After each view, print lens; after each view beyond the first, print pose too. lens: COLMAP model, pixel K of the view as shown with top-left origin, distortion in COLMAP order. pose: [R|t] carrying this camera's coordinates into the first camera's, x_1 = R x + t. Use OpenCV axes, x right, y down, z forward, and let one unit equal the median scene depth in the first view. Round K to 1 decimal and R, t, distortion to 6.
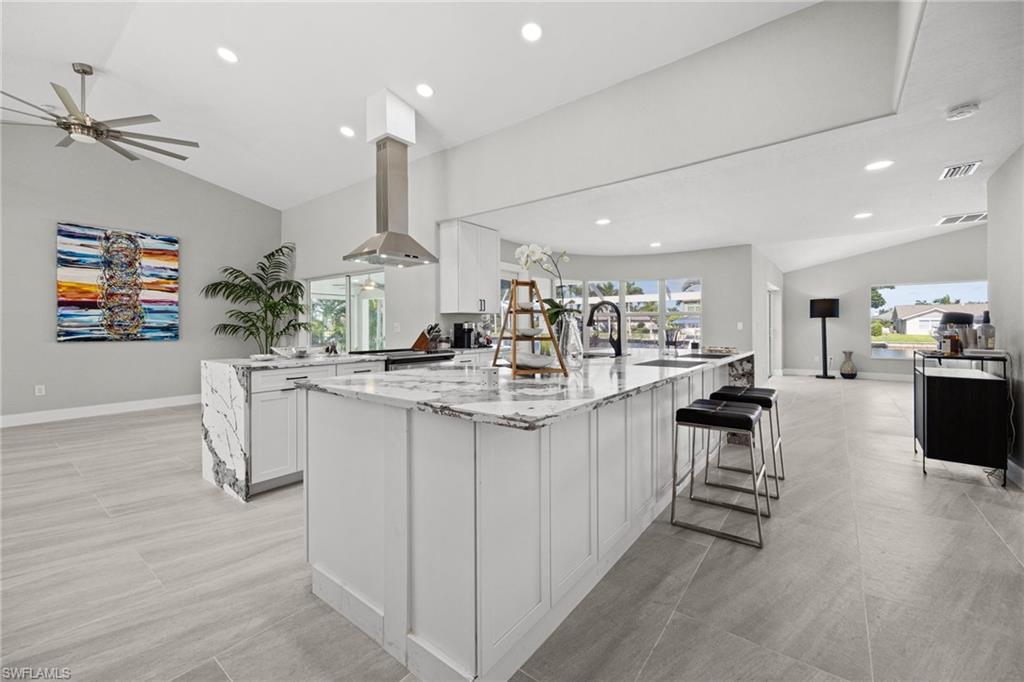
lens RADIAL K [[422.0, 0, 513.9], [0, 422.0, 323.6], [0, 0, 1]] dist [0.008334, 0.000506]
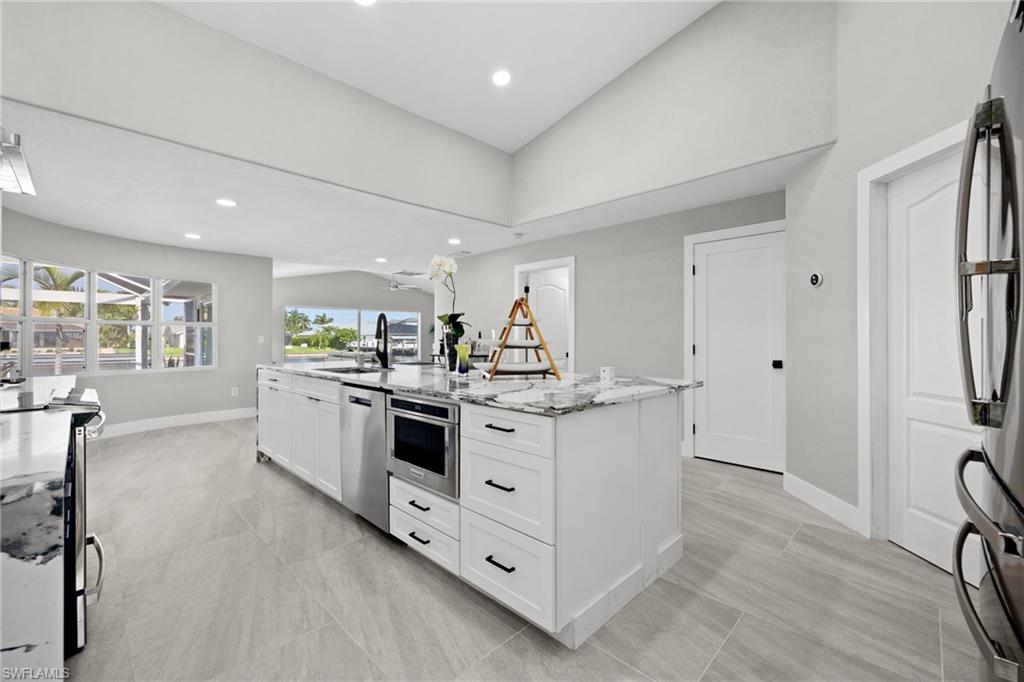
lens RADIAL K [[420.3, 0, 521.1], [0, 420.3, 337.8], [0, 0, 1]] dist [-0.002451, -0.000239]
pose [[0.104299, 0.006015, 0.994528, -0.440540], [-0.006577, 0.999964, -0.005358, 0.004962], [-0.994524, -0.005982, 0.104335, 0.340681]]
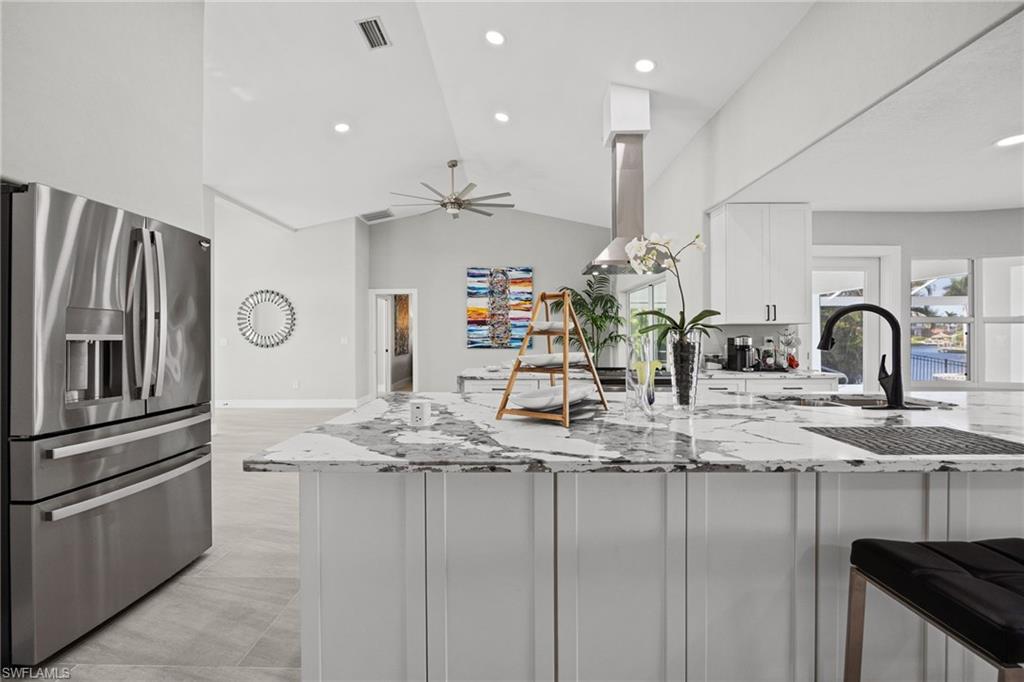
lens RADIAL K [[442.9, 0, 508.7], [0, 442.9, 334.7], [0, 0, 1]] dist [-0.002391, -0.000202]
pose [[0.600847, 0.001146, -0.799363, 0.240286], [0.005888, 0.999966, 0.005859, -0.012047], [0.799342, -0.008227, 0.600819, 0.174206]]
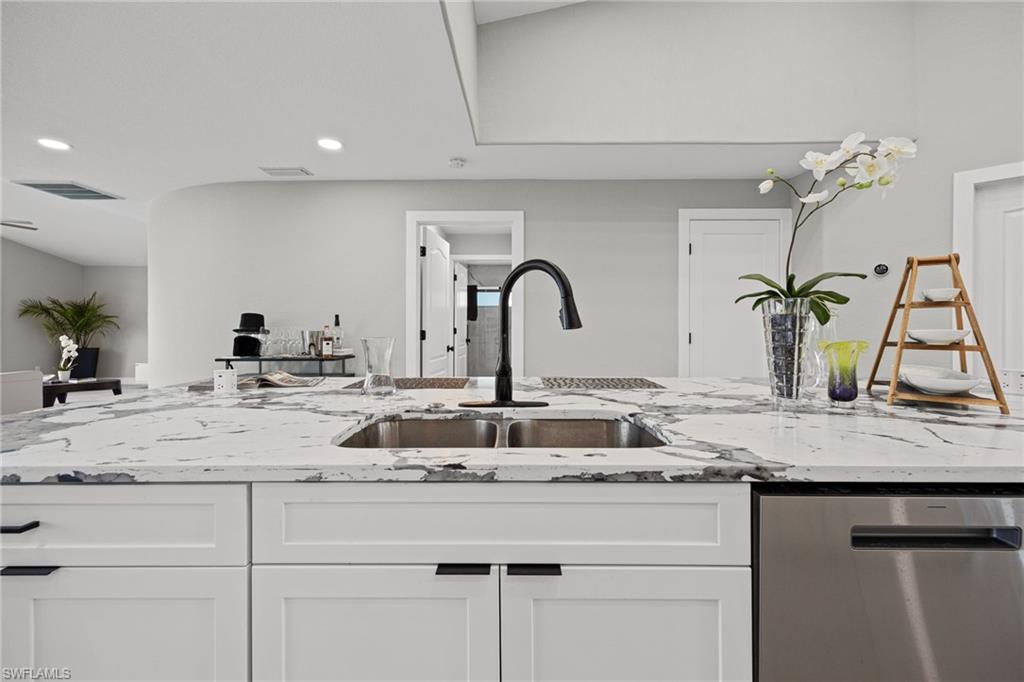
lens RADIAL K [[427.5, 0, 506.4], [0, 427.5, 329.1], [0, 0, 1]] dist [-0.000081, -0.000144]
pose [[-0.606497, -0.001560, 0.795084, -0.039687], [-0.001206, 0.999999, 0.001042, 0.004967], [-0.795085, -0.000327, -0.606498, 0.745943]]
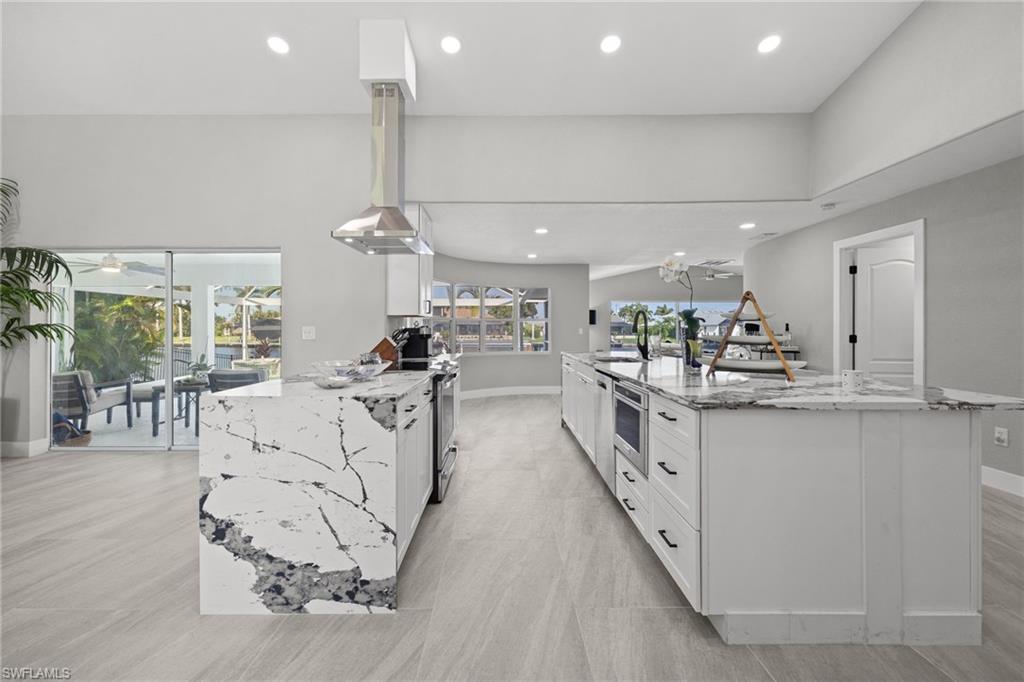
lens RADIAL K [[427.5, 0, 506.4], [0, 427.5, 329.1], [0, 0, 1]] dist [-0.000081, -0.000144]
pose [[0.784471, 0.003842, 0.620153, -0.454726], [-0.006878, 0.999973, 0.002505, -0.001447], [-0.620127, -0.006231, 0.784477, 0.200841]]
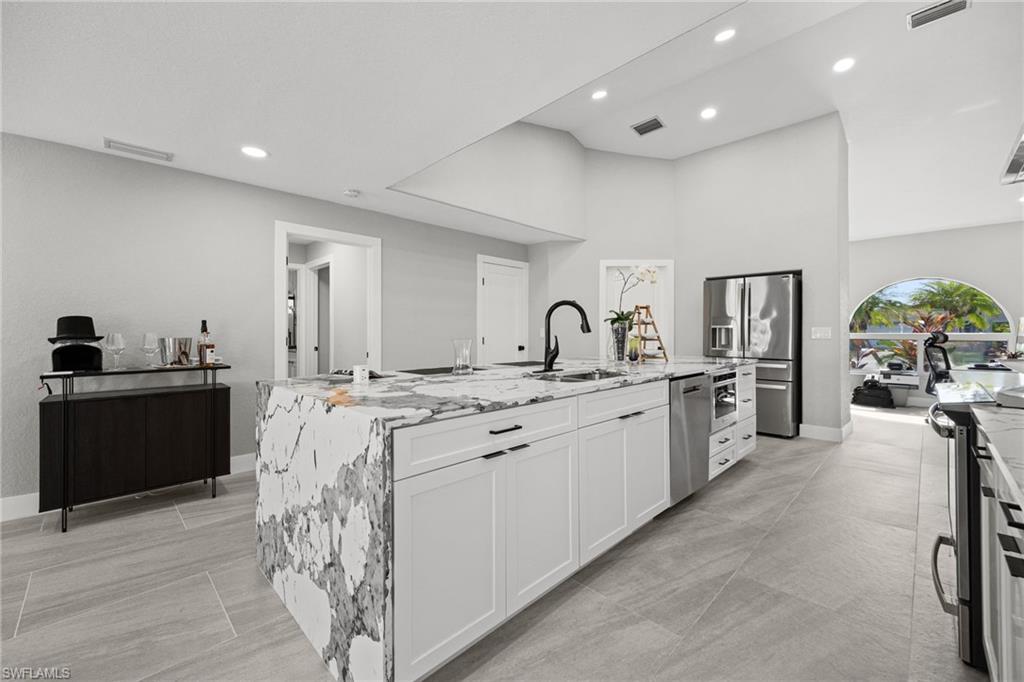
lens RADIAL K [[414.0, 0, 499.1], [0, 414.0, 334.2], [0, 0, 1]] dist [0.000534, 0.000040]
pose [[-0.989322, 0.005767, 0.145631, 0.137266], [0.005294, 0.999979, -0.003630, 0.007730], [-0.145649, -0.002820, -0.989332, 1.065635]]
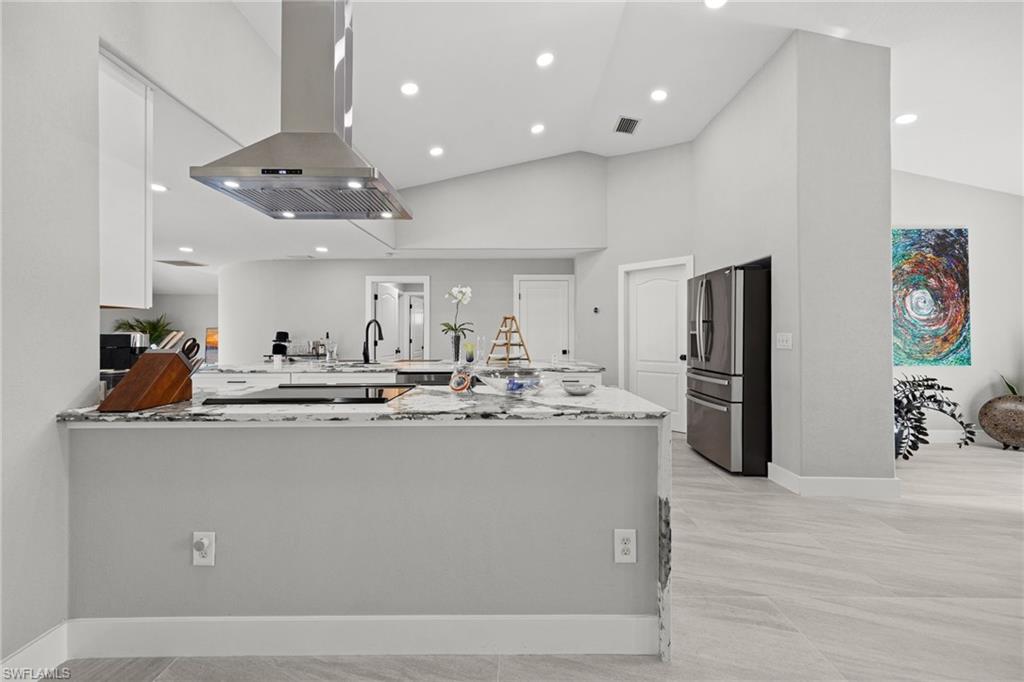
lens RADIAL K [[401.5, 0, 508.9], [0, 401.5, 340.2], [0, 0, 1]] dist [0.001357, 0.000090]
pose [[-0.605695, -0.002644, 0.795692, -0.577104], [-0.001113, 0.999996, 0.002475, 0.002860], [-0.795696, 0.000613, -0.605696, 0.835811]]
